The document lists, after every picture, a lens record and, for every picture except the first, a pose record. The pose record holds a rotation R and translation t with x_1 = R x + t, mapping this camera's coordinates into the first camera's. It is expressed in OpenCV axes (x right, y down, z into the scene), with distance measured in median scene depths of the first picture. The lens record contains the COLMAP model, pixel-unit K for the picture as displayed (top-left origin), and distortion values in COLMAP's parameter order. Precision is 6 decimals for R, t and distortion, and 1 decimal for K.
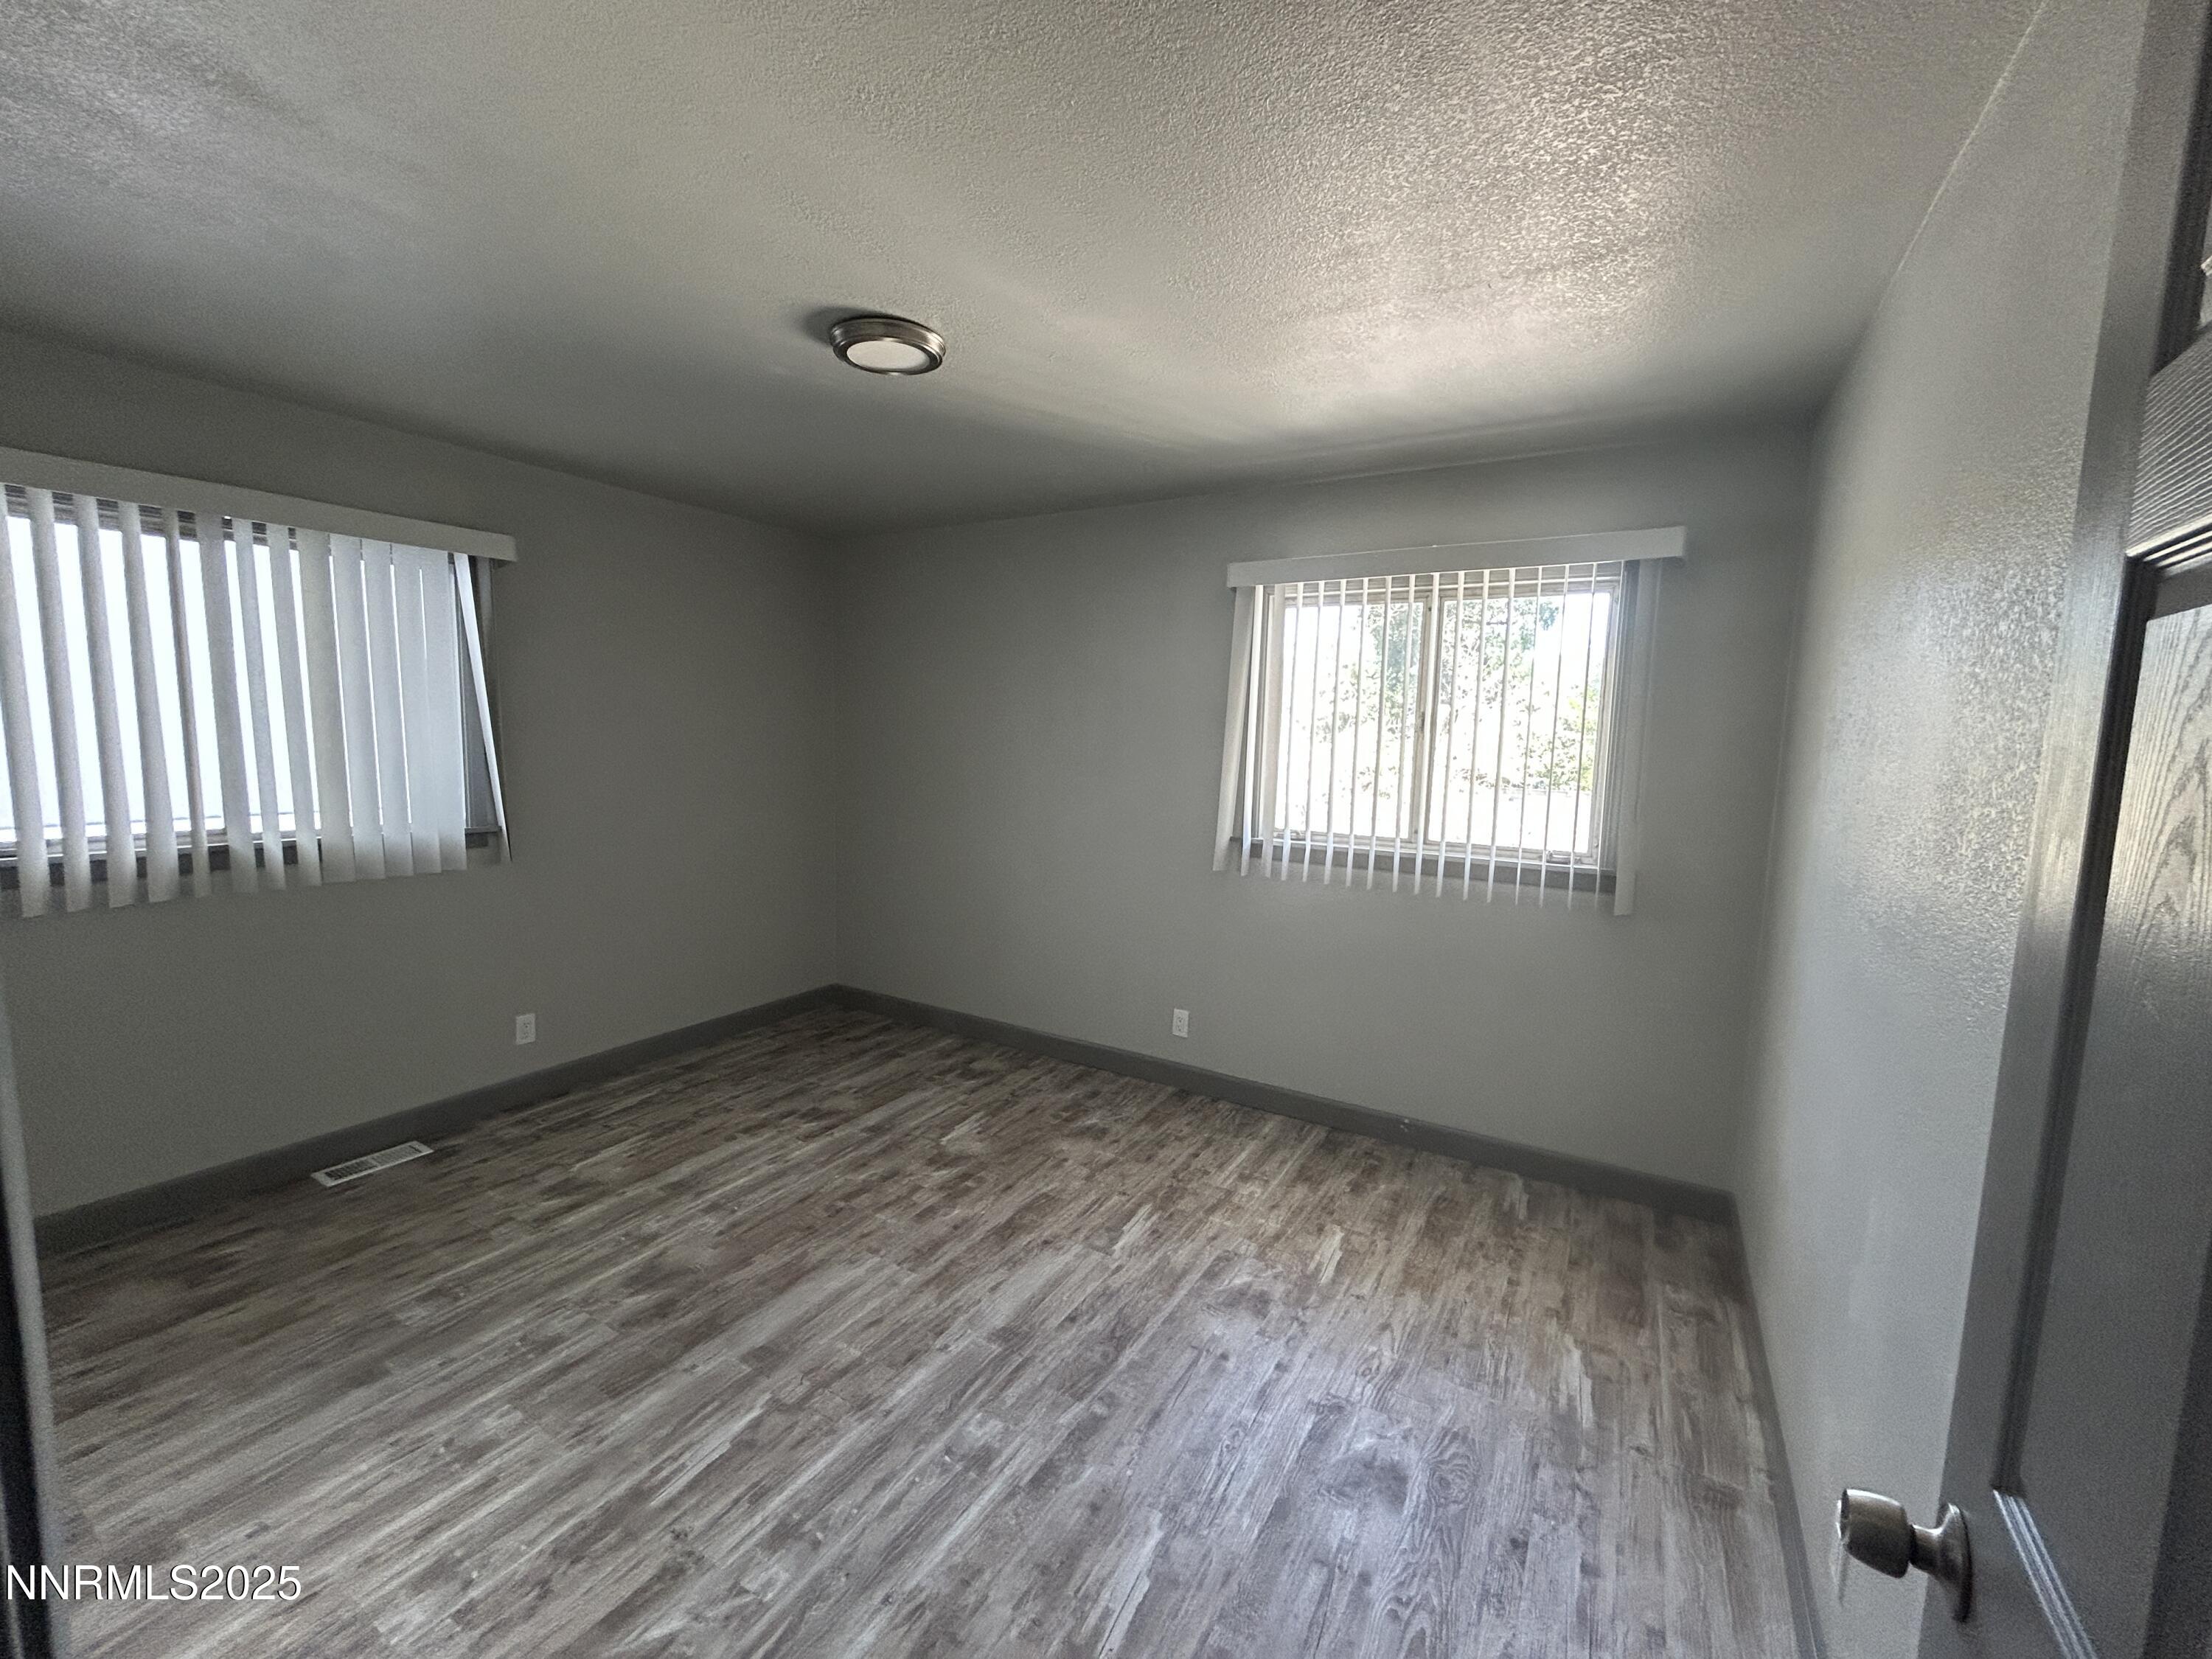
lens RADIAL K [[894.8, 0, 1106.0], [0, 894.8, 829.5], [0, 0, 1]] dist [-0.003136, 0.006211]
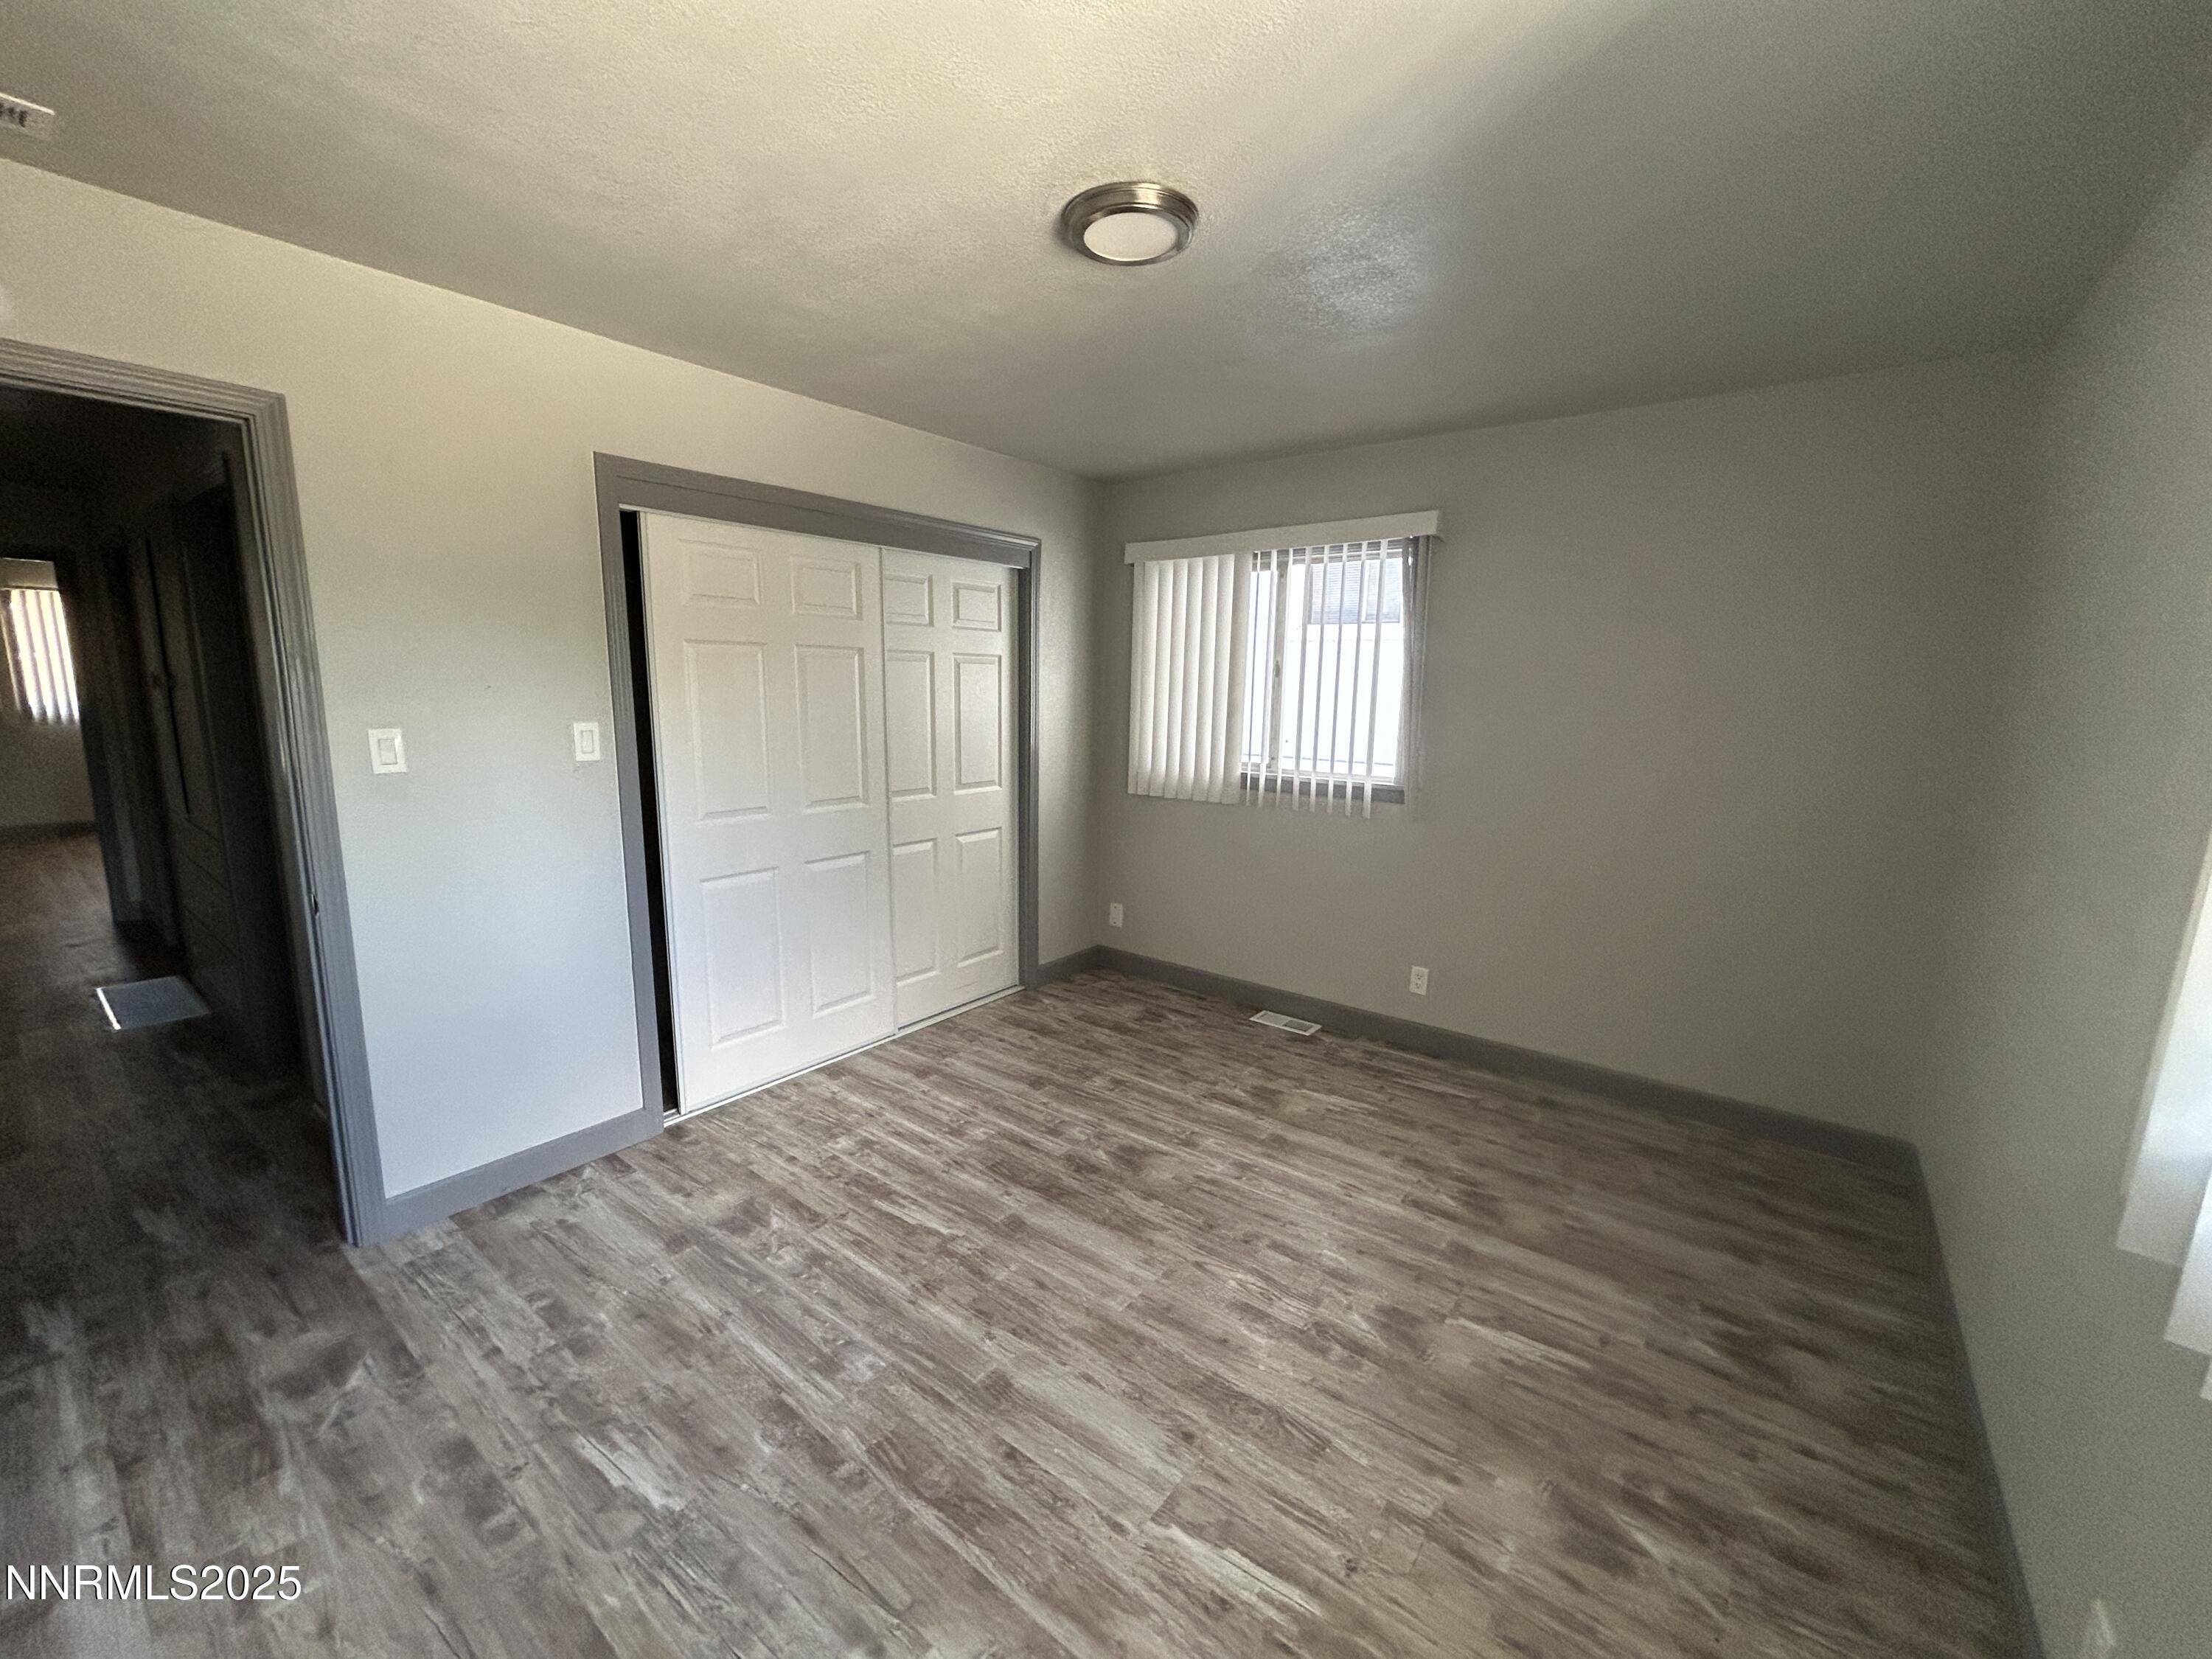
lens RADIAL K [[894.8, 0, 1106.0], [0, 894.8, 829.5], [0, 0, 1]] dist [-0.003136, 0.006211]
pose [[-0.116824, 0.136405, -0.983741, 0.566157], [-0.128180, 0.980168, 0.151132, -0.089176], [0.984846, 0.143752, -0.097022, 0.970722]]
